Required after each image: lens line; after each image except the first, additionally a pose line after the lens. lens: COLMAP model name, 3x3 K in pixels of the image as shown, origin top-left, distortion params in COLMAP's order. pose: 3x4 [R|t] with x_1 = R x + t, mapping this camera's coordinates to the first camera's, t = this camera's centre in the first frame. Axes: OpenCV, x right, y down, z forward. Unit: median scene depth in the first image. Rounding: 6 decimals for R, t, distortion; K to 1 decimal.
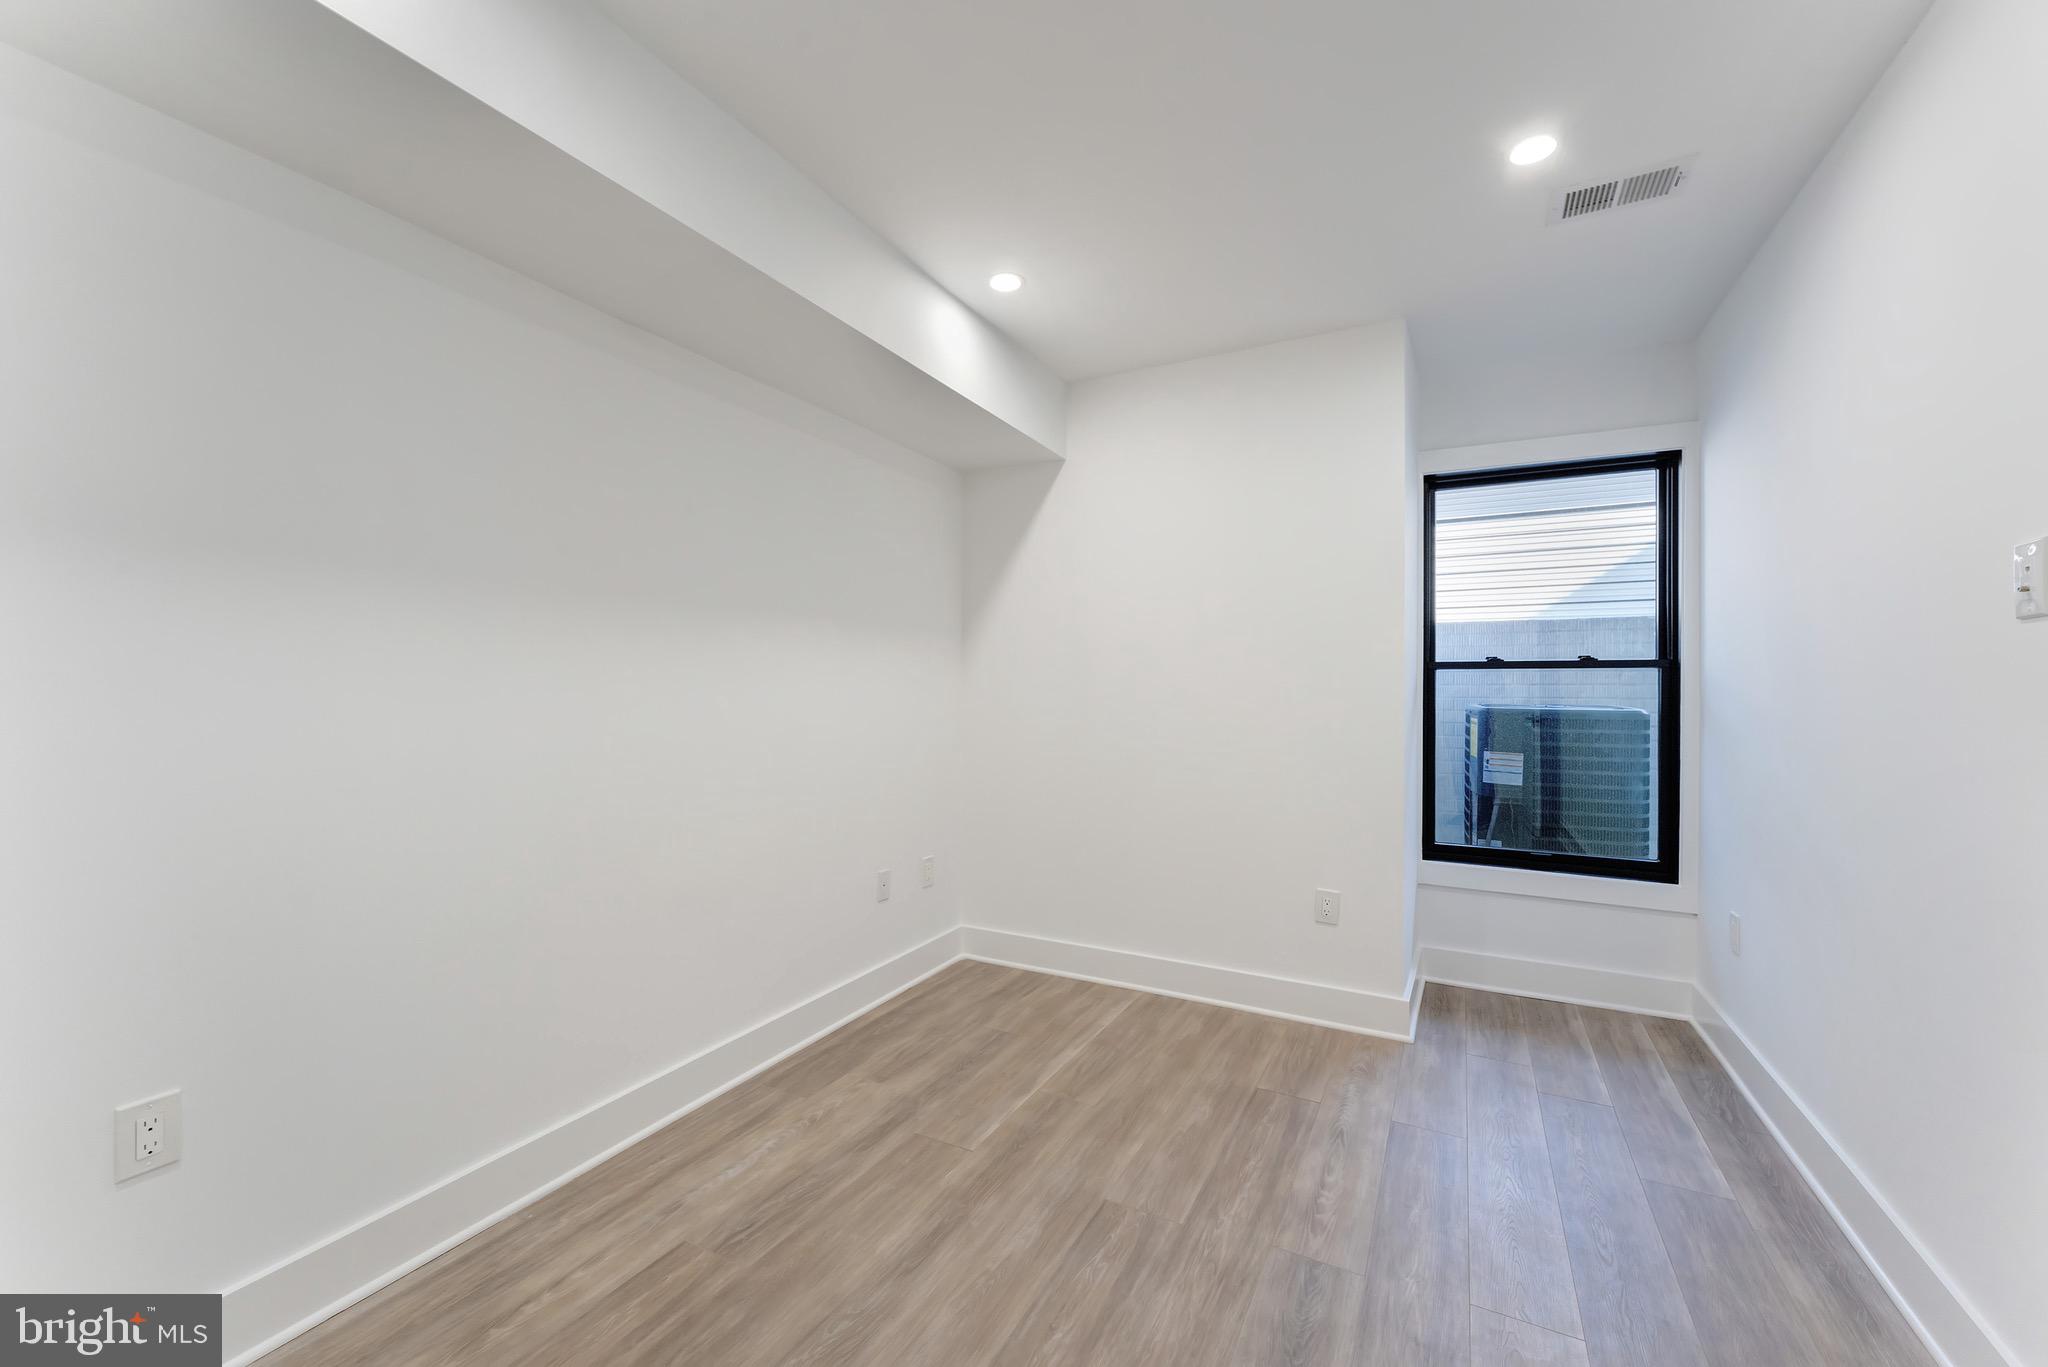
lens RADIAL K [[824.1, 0, 1024.0], [0, 824.1, 683.5], [0, 0, 1]] dist [0.001835, 0.000169]
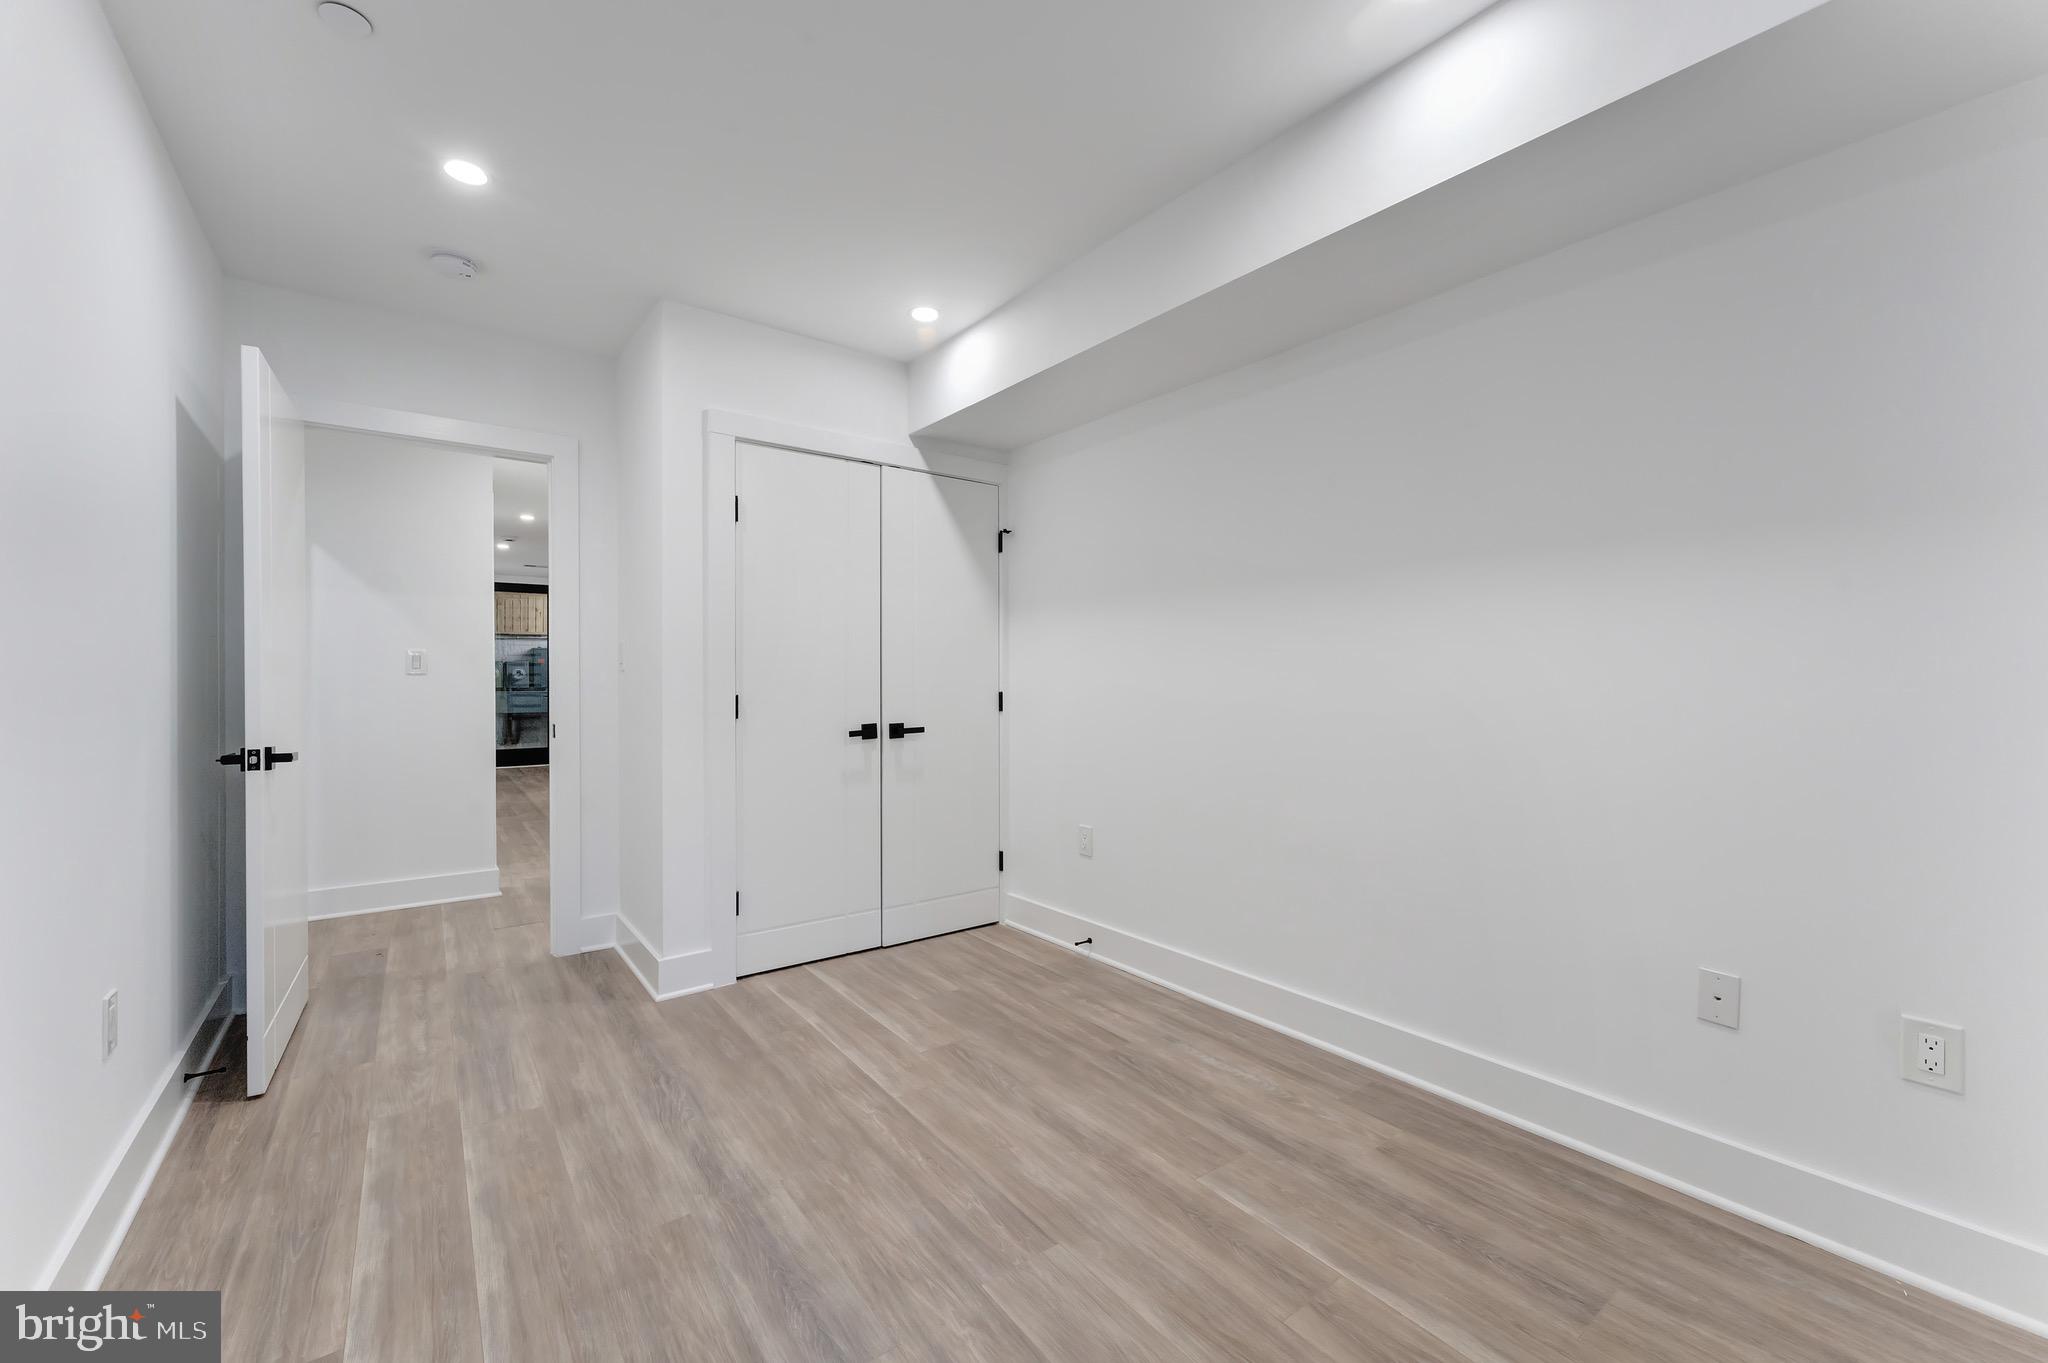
lens RADIAL K [[824.1, 0, 1024.0], [0, 824.1, 681.5], [0, 0, 1]] dist [0.001835, 0.000169]
pose [[-0.430583, 0.004479, -0.902540, 0.900216], [0.004519, 0.999986, 0.002807, 0.042023], [0.902539, -0.002870, -0.430598, 1.366571]]
